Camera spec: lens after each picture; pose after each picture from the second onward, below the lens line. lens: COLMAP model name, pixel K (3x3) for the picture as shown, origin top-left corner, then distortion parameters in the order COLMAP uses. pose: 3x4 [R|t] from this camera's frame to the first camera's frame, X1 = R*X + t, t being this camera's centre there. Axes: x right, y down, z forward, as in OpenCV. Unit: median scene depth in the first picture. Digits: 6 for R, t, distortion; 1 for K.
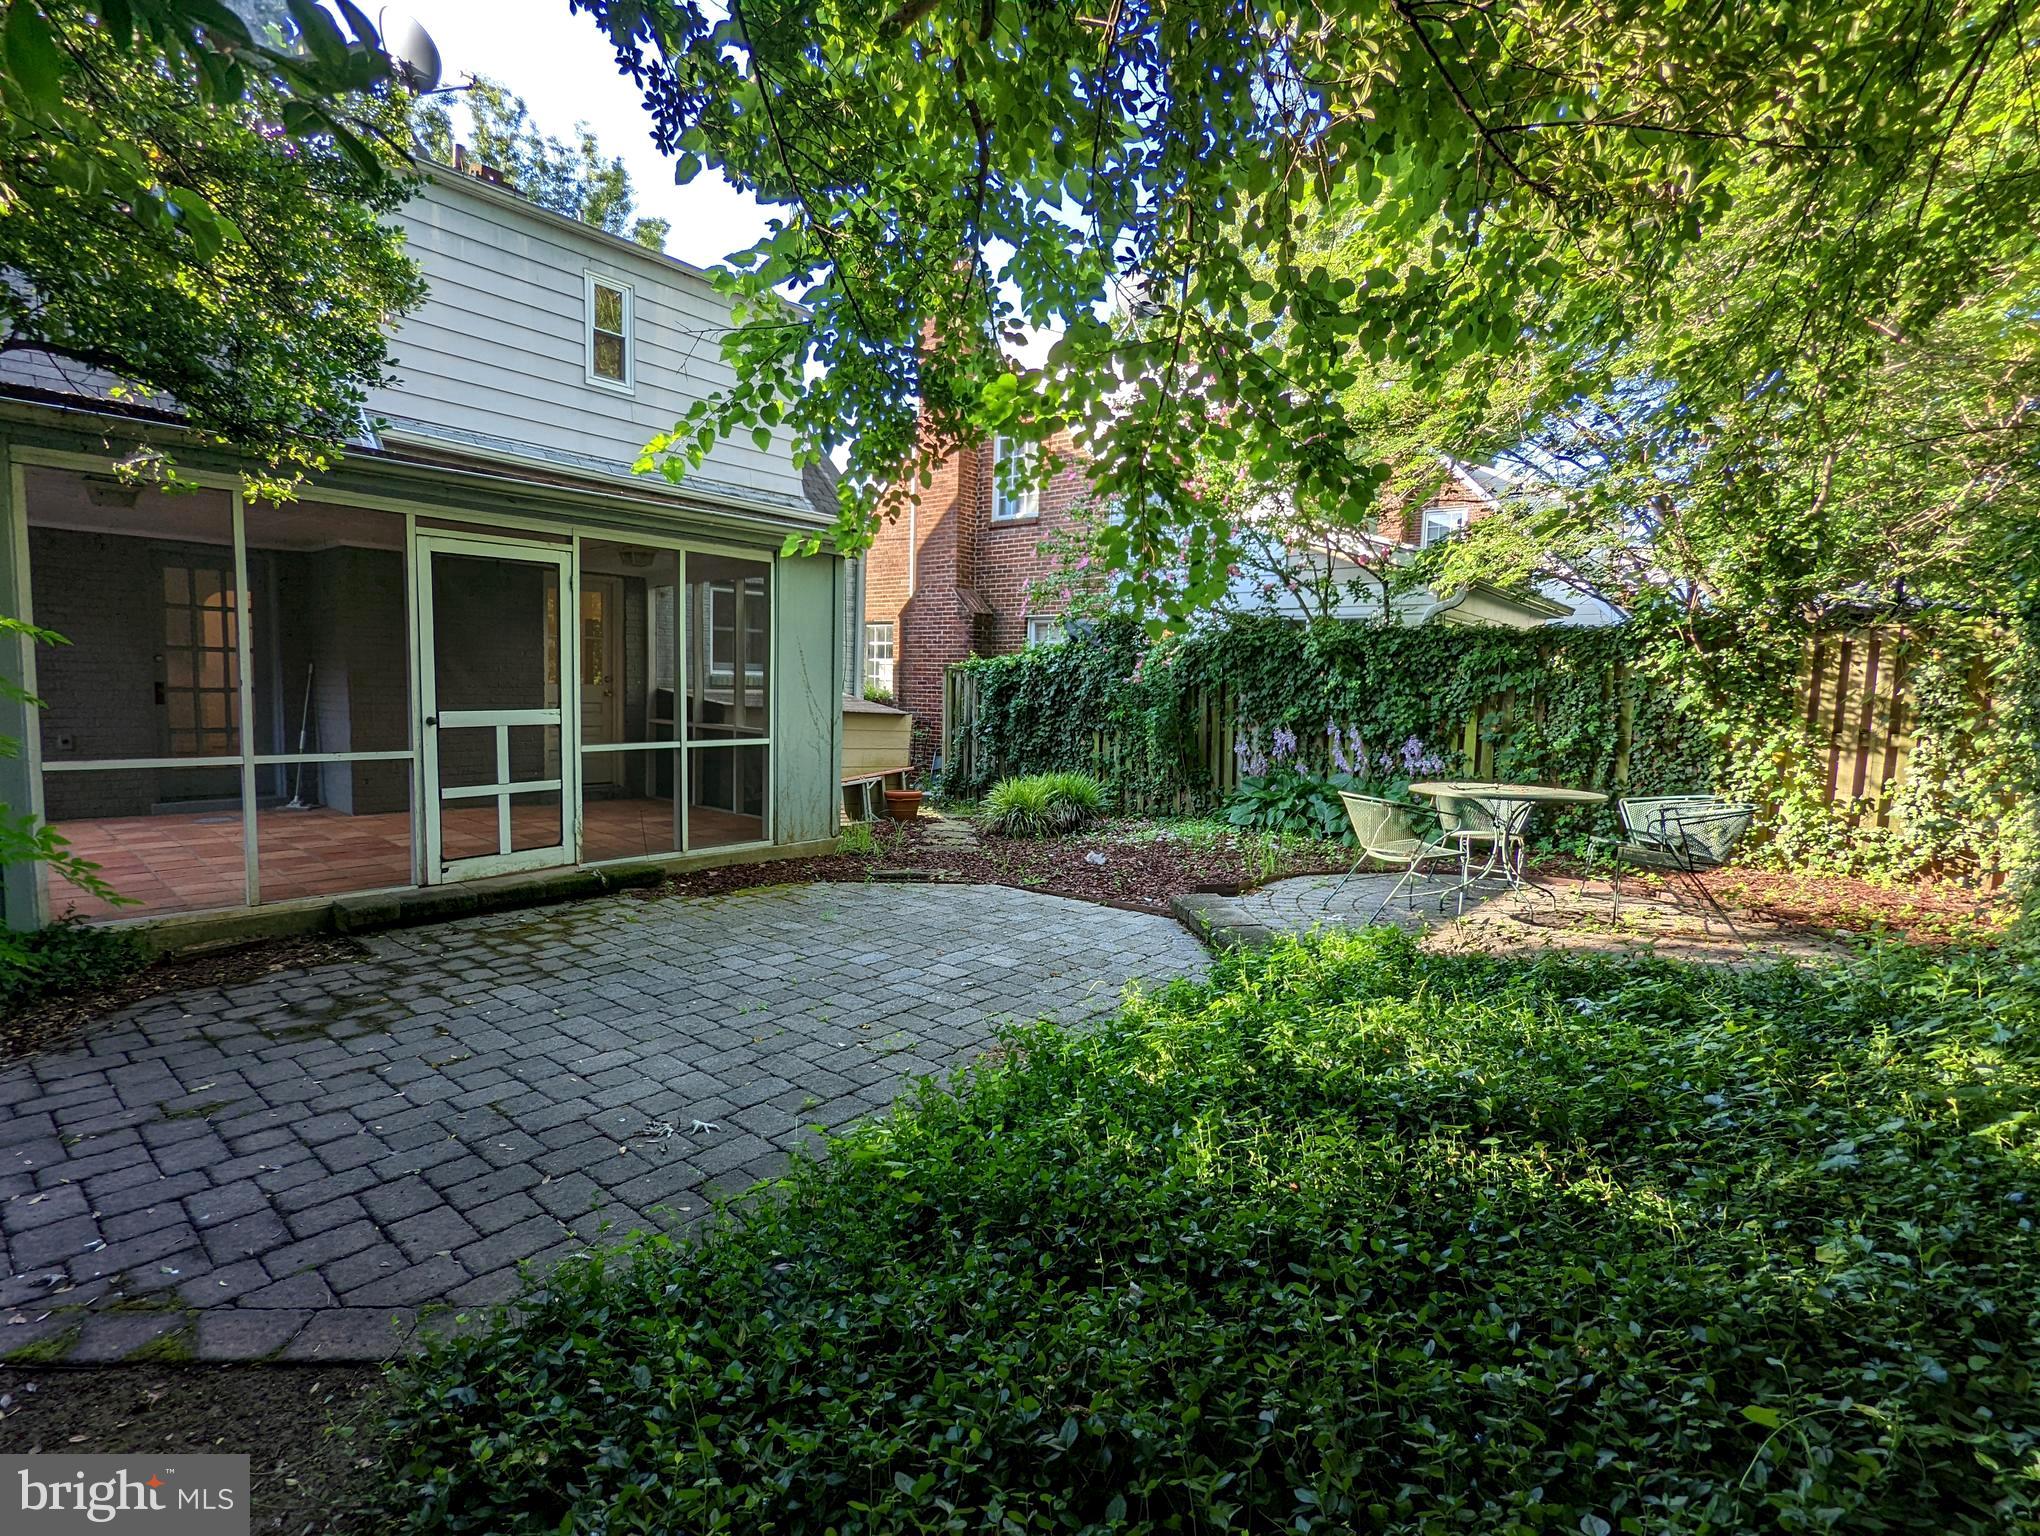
lens RADIAL K [[976.6, 0, 1015.1], [0, 976.6, 772.1], [0, 0, 1]] dist [0.001651, 0.000157]
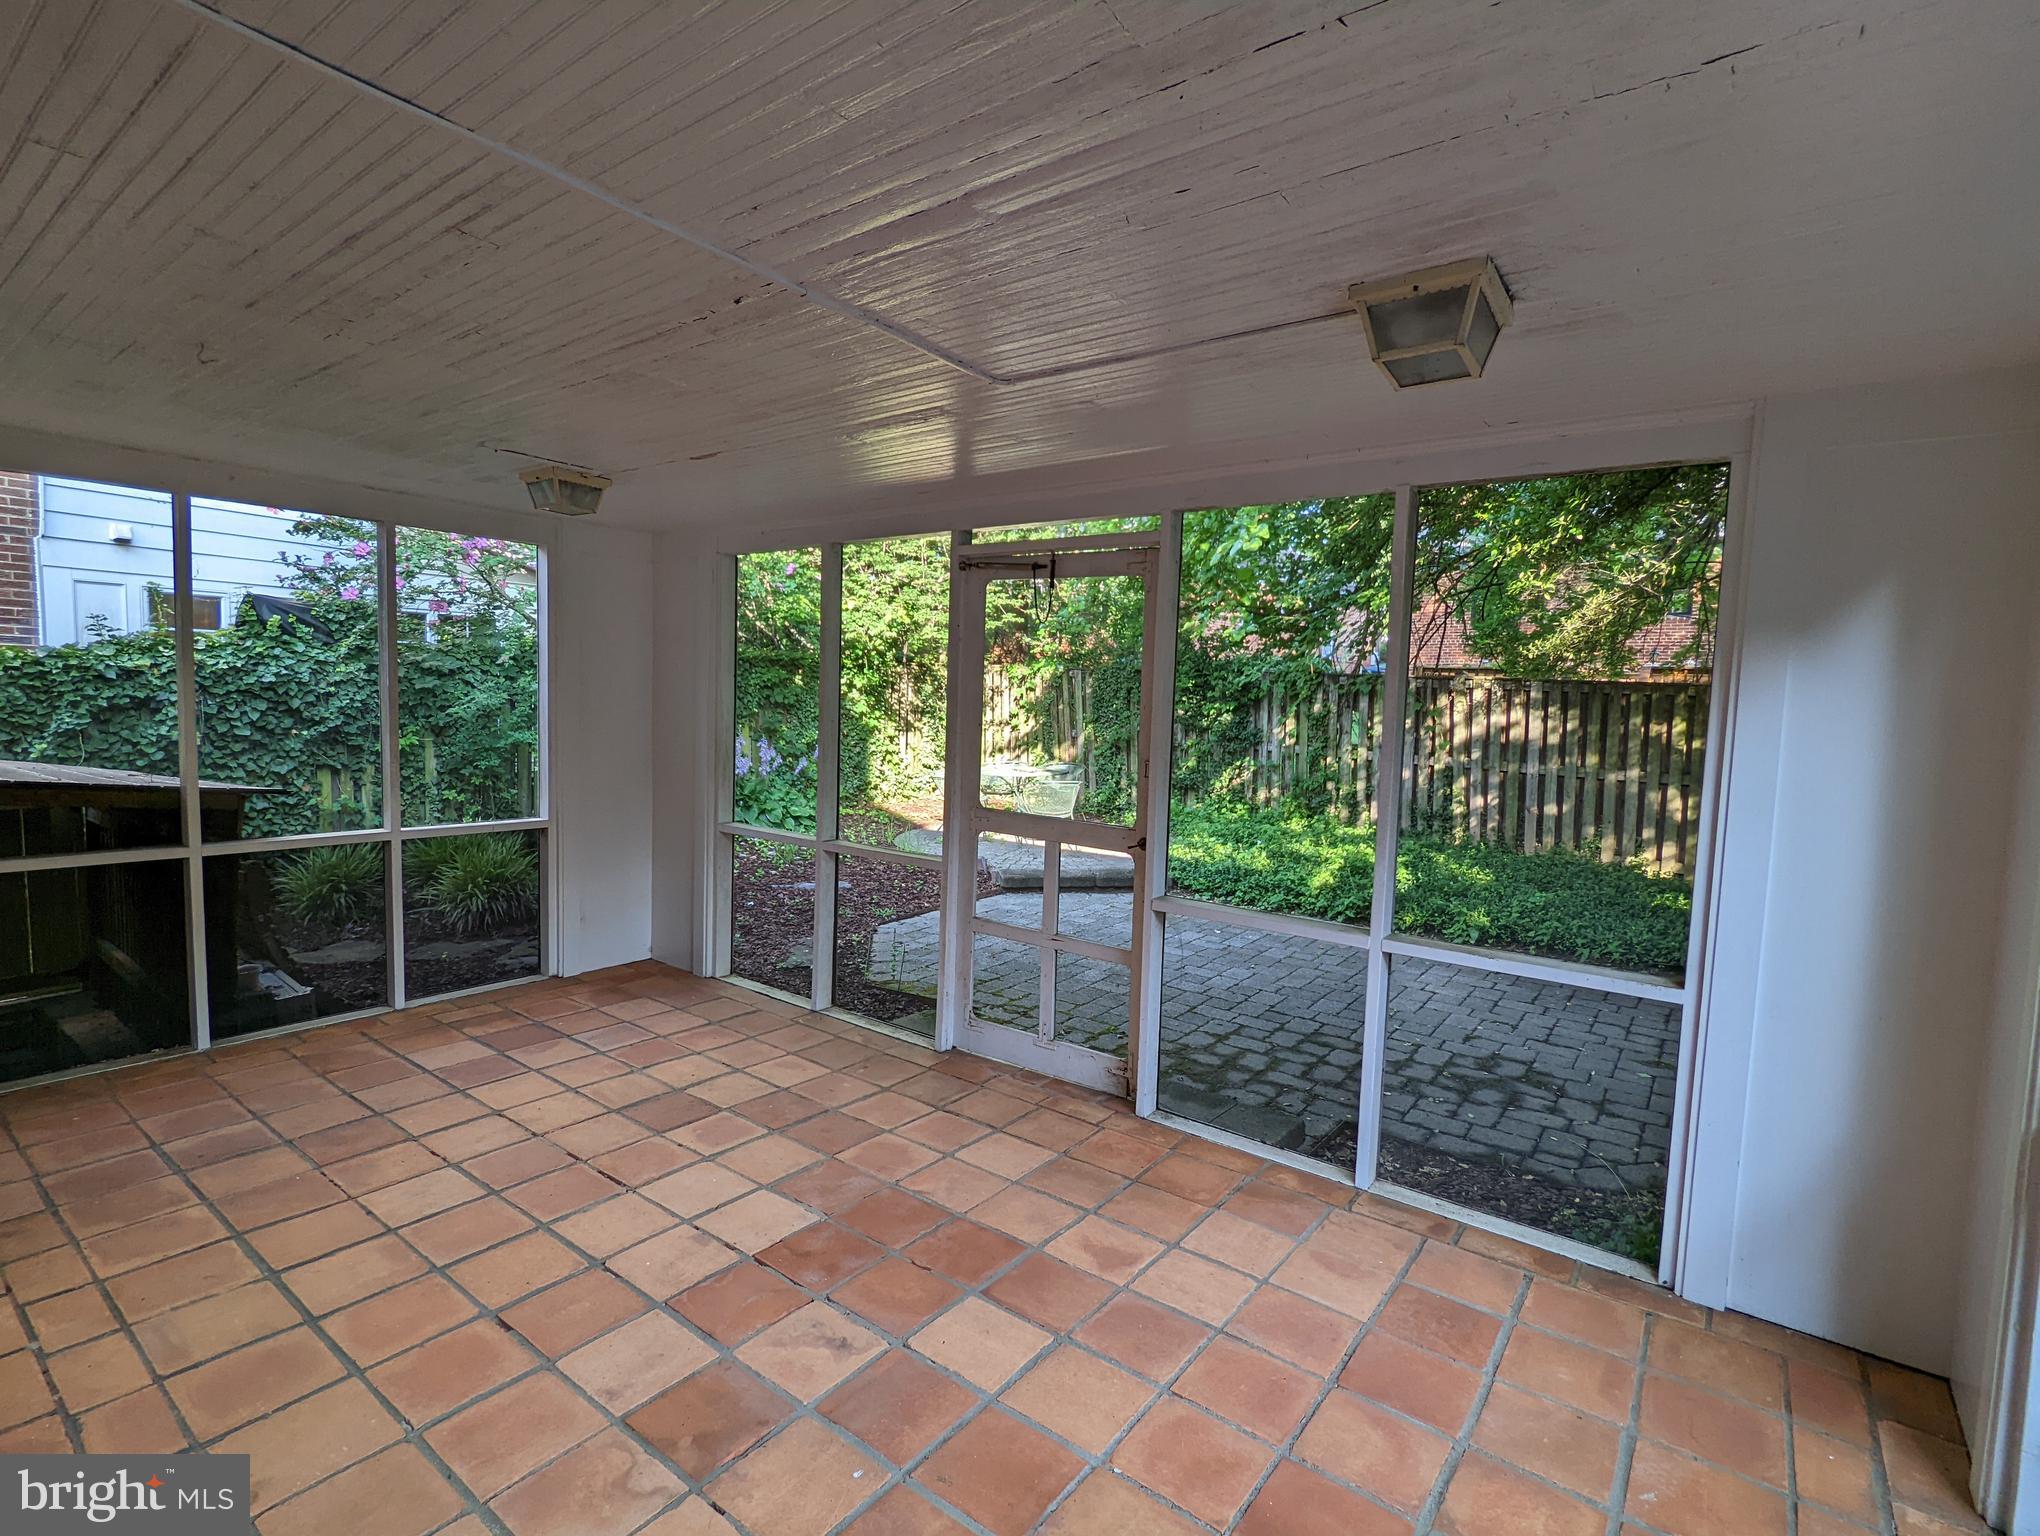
lens RADIAL K [[976.6, 0, 1015.1], [0, 976.6, 772.1], [0, 0, 1]] dist [0.001651, 0.000157]
pose [[-0.068383, -0.107968, 0.991800, -1.550327], [0.054386, 0.992245, 0.111767, -0.219845], [-0.996176, 0.061583, -0.061980, 1.442933]]
